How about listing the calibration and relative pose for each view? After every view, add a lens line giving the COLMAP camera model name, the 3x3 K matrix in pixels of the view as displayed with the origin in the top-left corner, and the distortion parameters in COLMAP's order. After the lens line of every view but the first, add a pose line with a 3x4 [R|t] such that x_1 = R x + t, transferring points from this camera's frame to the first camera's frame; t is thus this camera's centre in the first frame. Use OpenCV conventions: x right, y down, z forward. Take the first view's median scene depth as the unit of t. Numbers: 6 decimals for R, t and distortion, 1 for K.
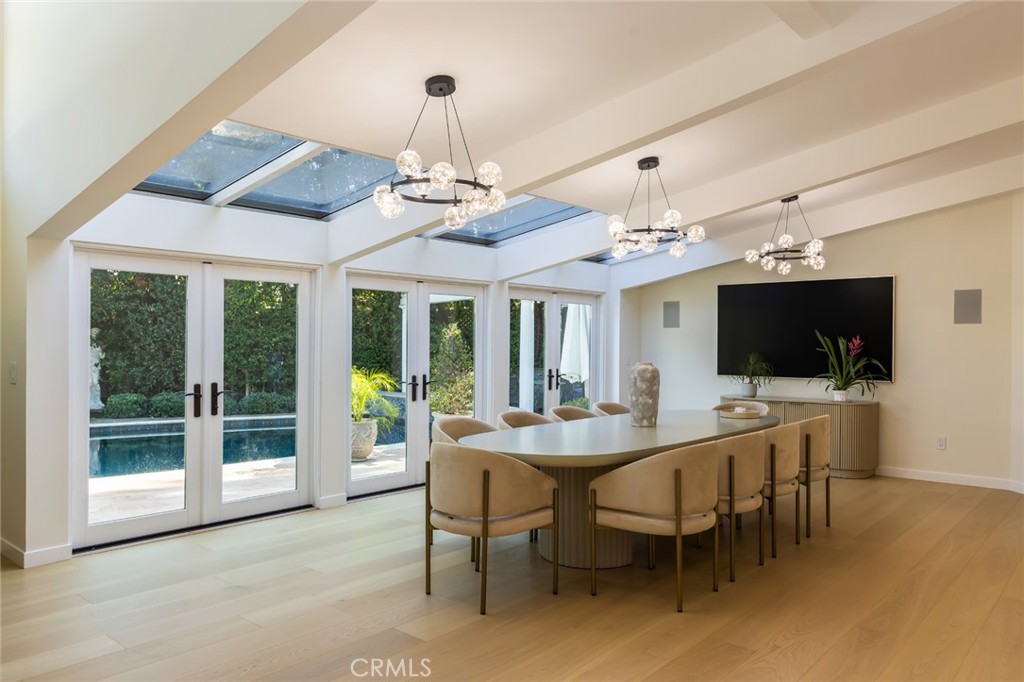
lens RADIAL K [[719.1, 0, 506.5], [0, 719.1, 345.1], [0, 0, 1]] dist [0.027338, -0.002977]
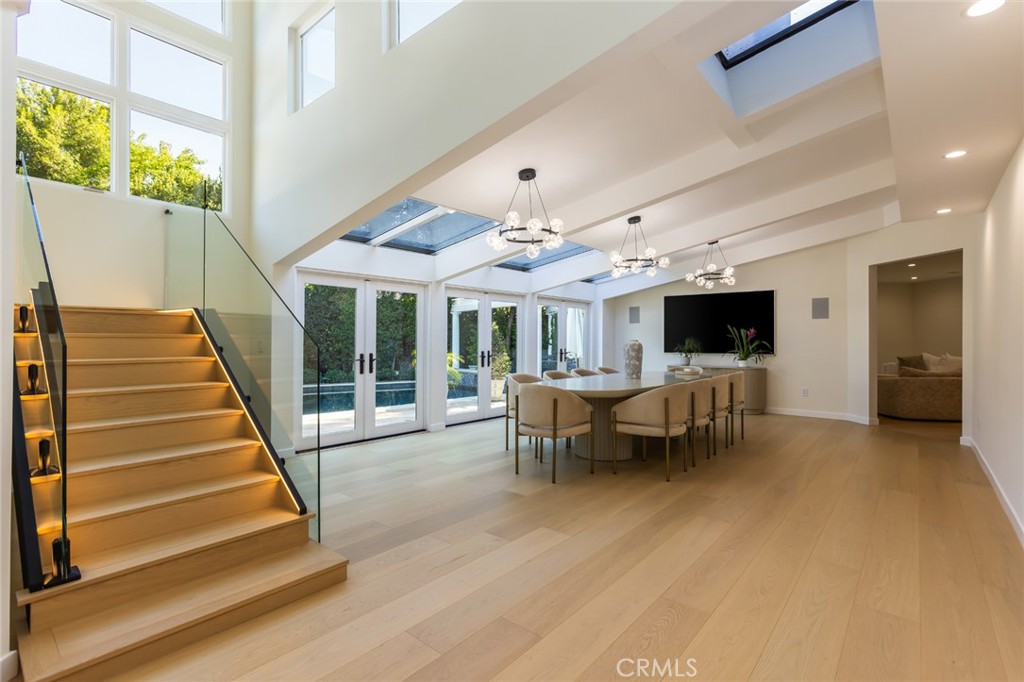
lens RADIAL K [[474.9, 0, 507.1], [0, 474.9, 335.1], [0, 0, 1]] dist [-0.003923, 0.004169]
pose [[0.999985, -0.002684, 0.004741, -0.101155], [0.002746, 0.999911, -0.013036, 0.025883], [-0.004706, 0.013048, 0.999904, -0.086432]]
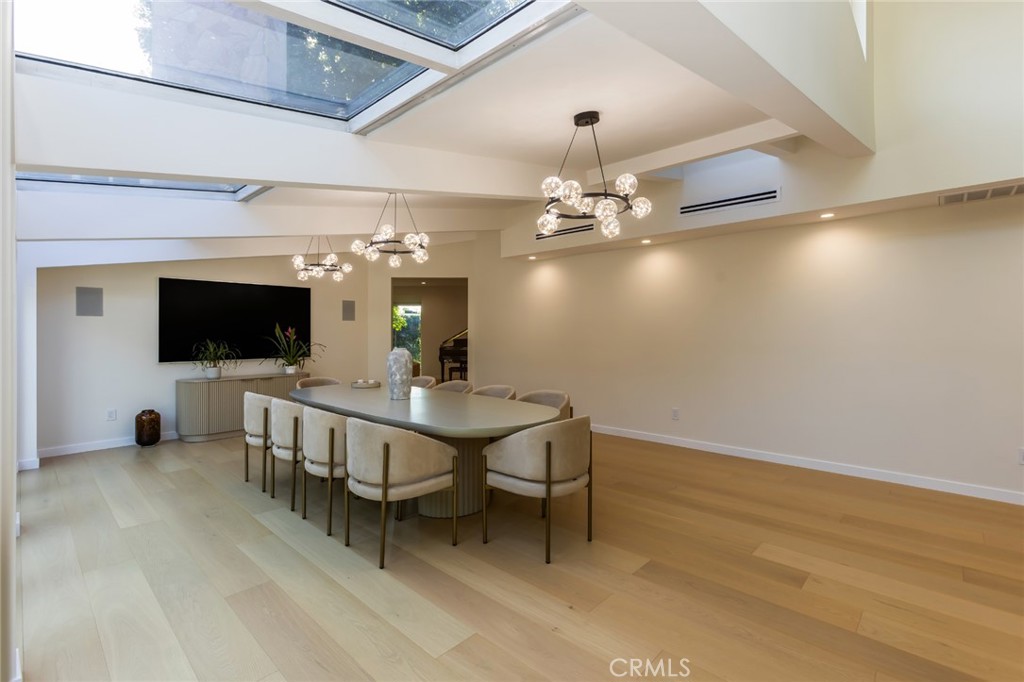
lens RADIAL K [[465.6, 0, 510.8], [0, 465.6, 331.5], [0, 0, 1]] dist [-0.004518, 0.006098]
pose [[0.037674, -0.004142, 0.999282, -0.606027], [0.004585, 0.999982, 0.003972, -0.007022], [-0.999280, 0.004432, 0.037692, 0.764226]]
